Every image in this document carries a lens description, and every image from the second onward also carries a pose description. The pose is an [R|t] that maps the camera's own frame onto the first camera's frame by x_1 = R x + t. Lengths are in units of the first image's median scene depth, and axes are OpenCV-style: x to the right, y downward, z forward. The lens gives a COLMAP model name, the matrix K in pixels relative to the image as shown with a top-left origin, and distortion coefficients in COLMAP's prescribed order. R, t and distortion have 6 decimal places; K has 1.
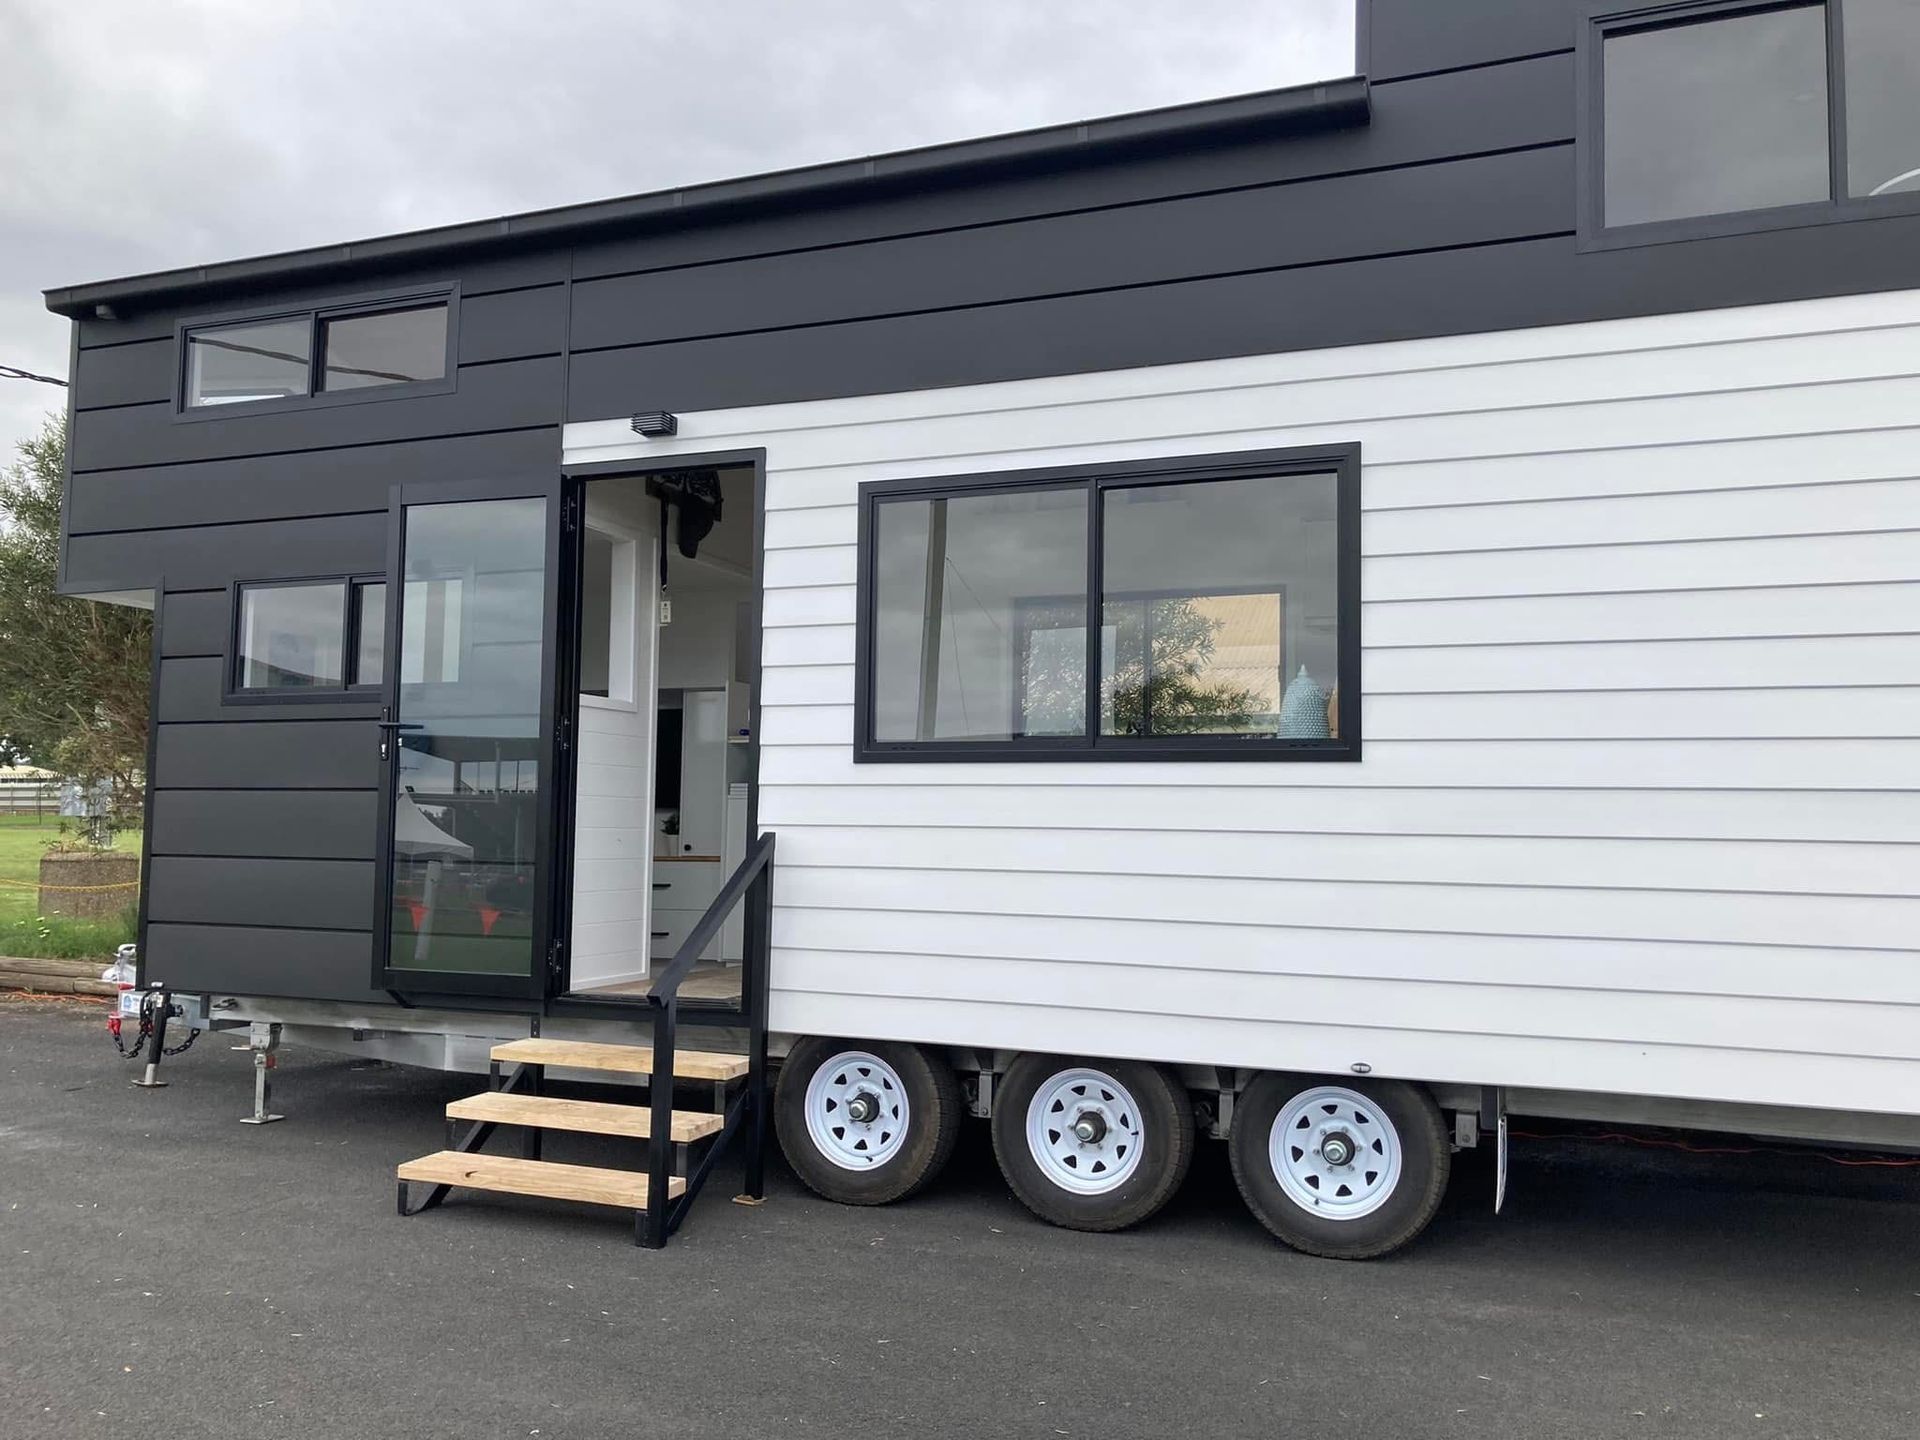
lens RADIAL K [[1570.8, 0, 959.9], [0, 1570.8, 721.4], [0, 0, 1]] dist [0.011331, 0.009303]
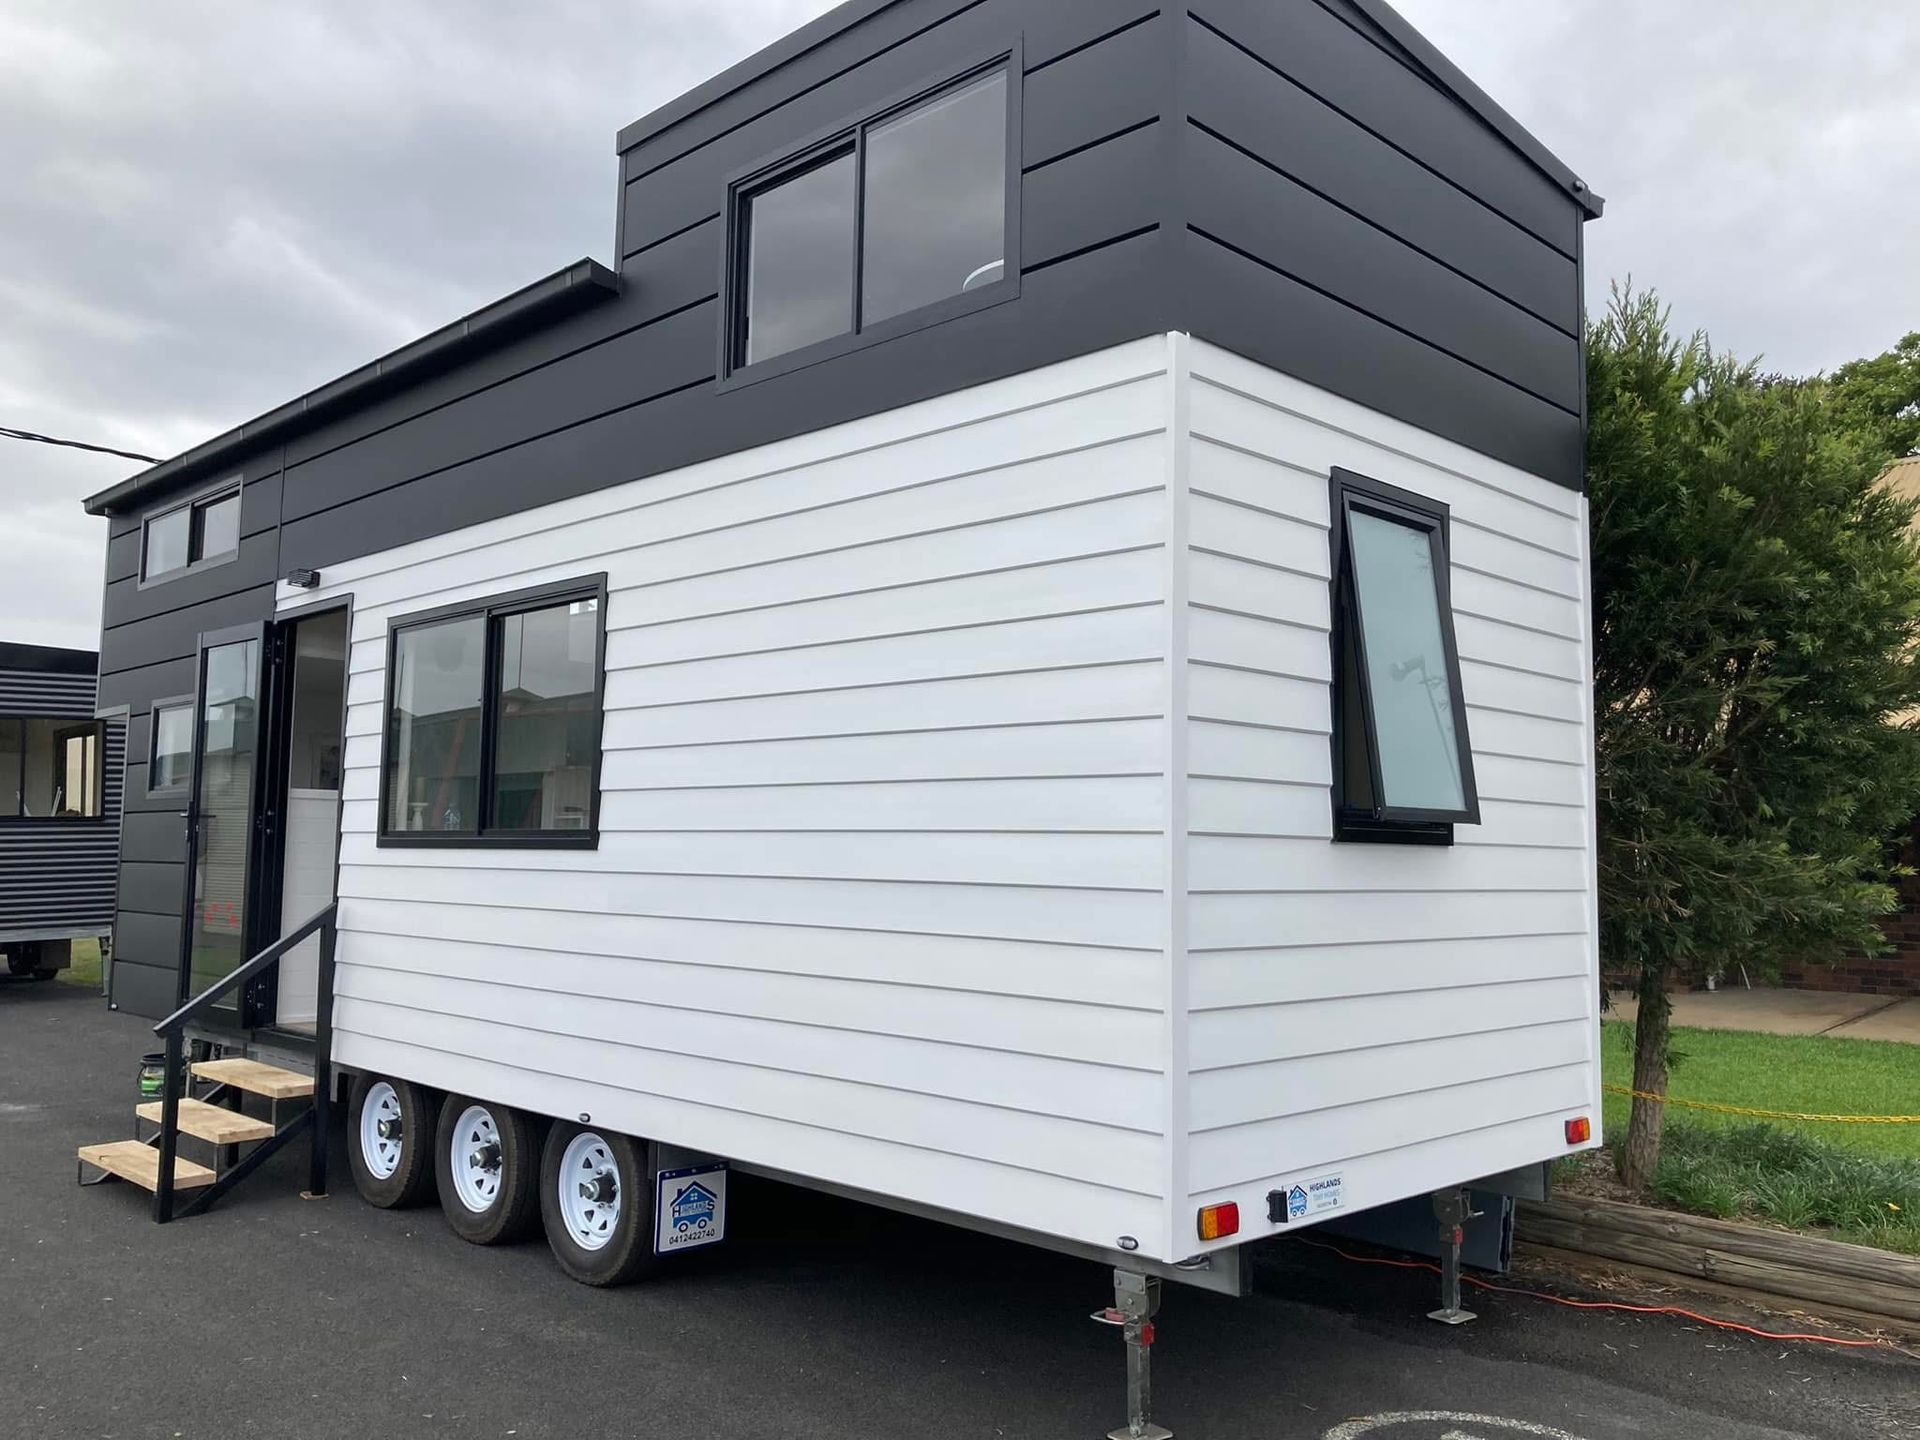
lens RADIAL K [[1570.8, 0, 961.4], [0, 1570.8, 722.7], [0, 0, 1]] dist [0.011331, 0.009303]
pose [[0.919099, -0.035261, -0.392445, 0.844523], [0.027747, 0.999307, -0.024805, -0.027821], [0.393048, 0.011909, 0.919441, 0.040771]]
